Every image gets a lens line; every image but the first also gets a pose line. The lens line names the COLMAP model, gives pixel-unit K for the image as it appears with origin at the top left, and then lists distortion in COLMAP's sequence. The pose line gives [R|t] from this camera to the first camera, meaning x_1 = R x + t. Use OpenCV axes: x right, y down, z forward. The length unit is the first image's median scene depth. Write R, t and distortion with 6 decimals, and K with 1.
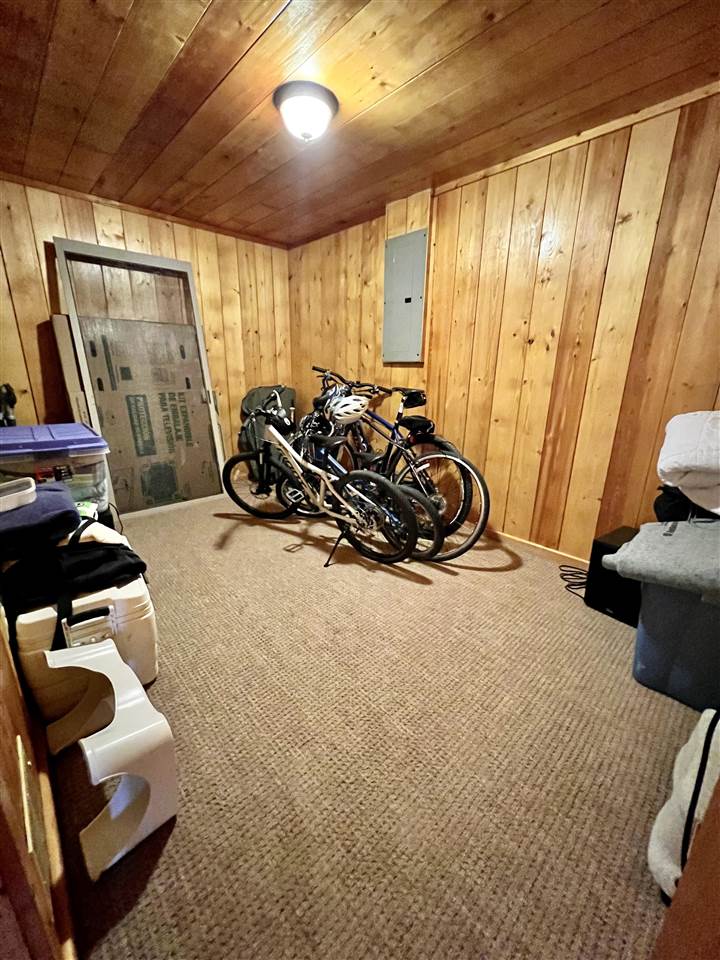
lens RADIAL K [[383.5, 0, 360.8], [0, 383.5, 481.0], [0, 0, 1]] dist [-0.001960, 0.000555]
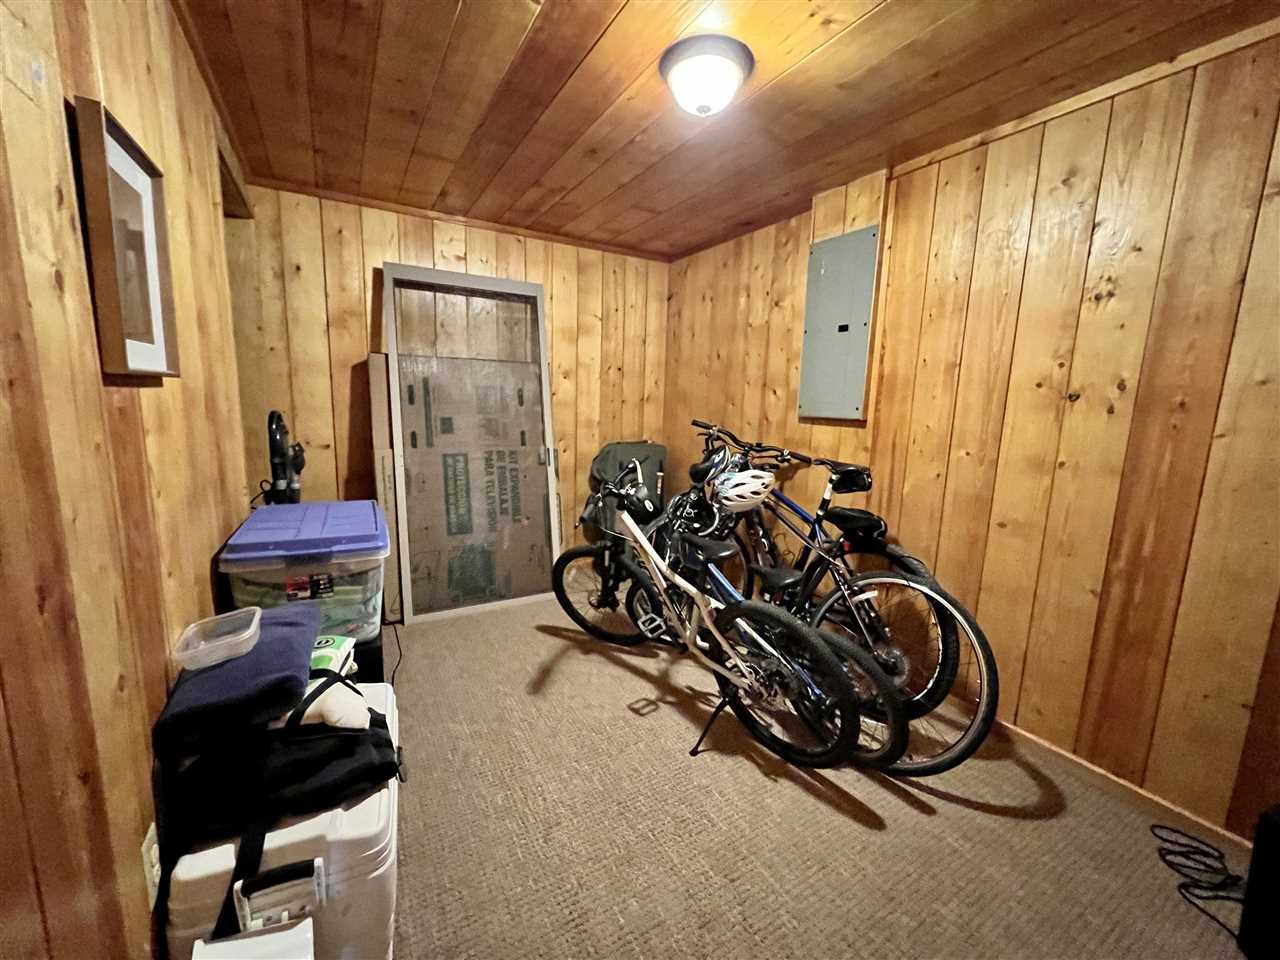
lens RADIAL K [[511.4, 0, 641.2], [0, 511.4, 479.7], [0, 0, 1]] dist [-0.001960, 0.000555]
pose [[0.975621, 0.046980, -0.214377, -0.015398], [-0.074928, 0.989429, -0.124165, -0.082805], [0.206277, 0.137200, 0.968827, 0.120466]]
